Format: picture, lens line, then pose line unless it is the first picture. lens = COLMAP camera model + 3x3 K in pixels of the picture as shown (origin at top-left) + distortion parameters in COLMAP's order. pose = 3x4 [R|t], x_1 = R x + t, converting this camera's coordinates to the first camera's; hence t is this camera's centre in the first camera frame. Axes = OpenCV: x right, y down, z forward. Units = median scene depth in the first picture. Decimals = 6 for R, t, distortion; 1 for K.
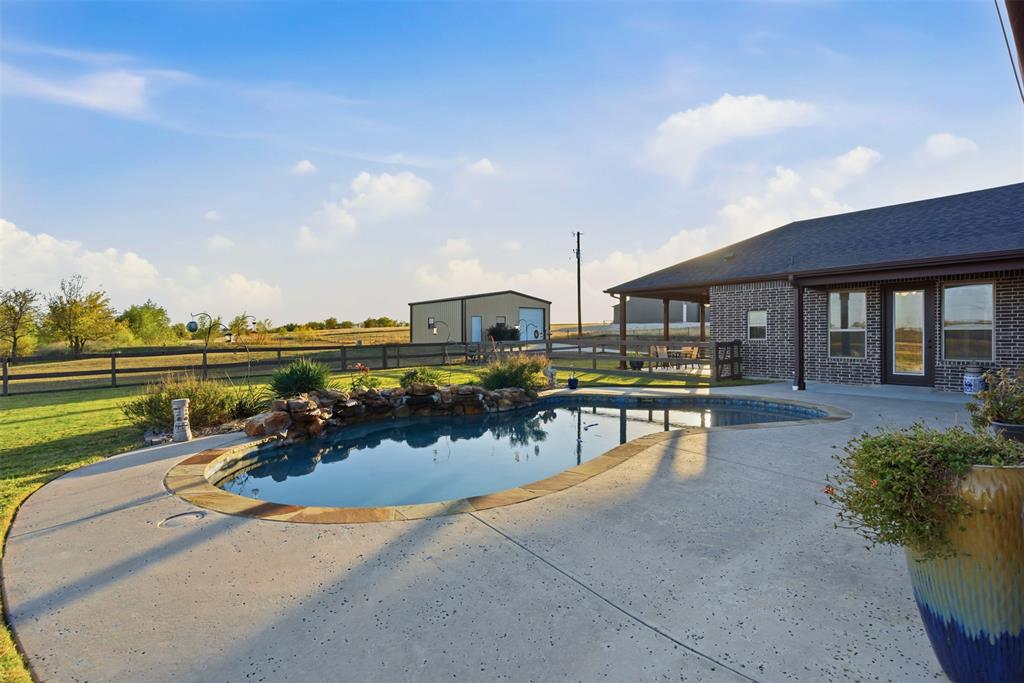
lens RADIAL K [[467.9, 0, 512.0], [0, 467.9, 341.5], [0, 0, 1]] dist [0.025965, 0.000142]
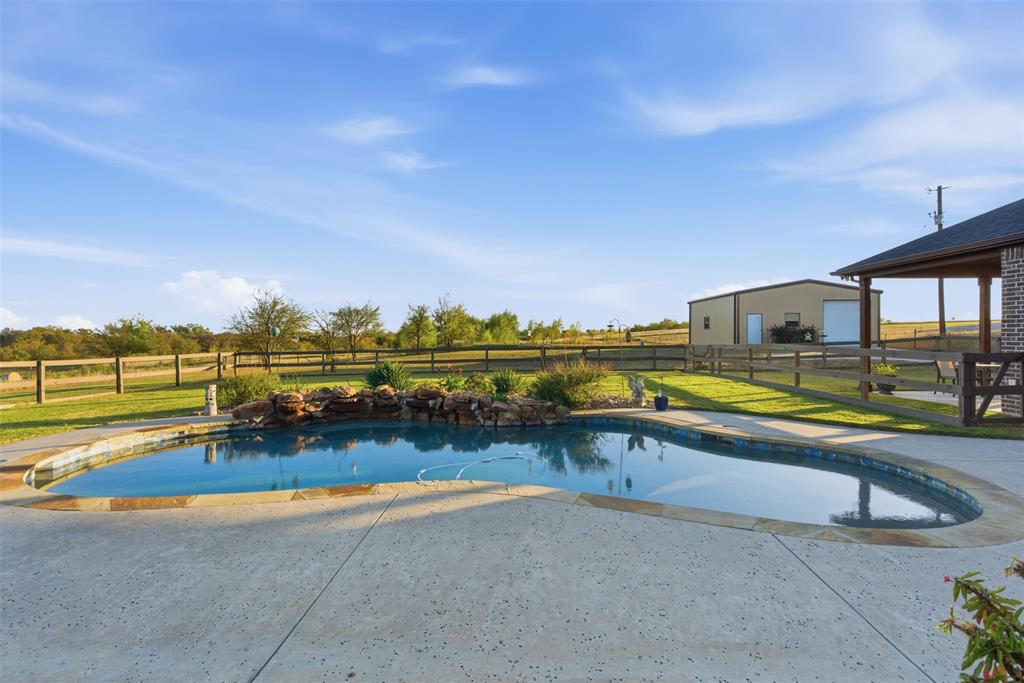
lens RADIAL K [[458.0, 0, 507.9], [0, 458.0, 345.8], [0, 0, 1]] dist [0.000941, -0.000486]
pose [[0.752412, 0.015633, -0.658507, 0.204308], [-0.009160, 0.999870, 0.013272, -0.004608], [0.658629, -0.003954, 0.752458, 0.136814]]
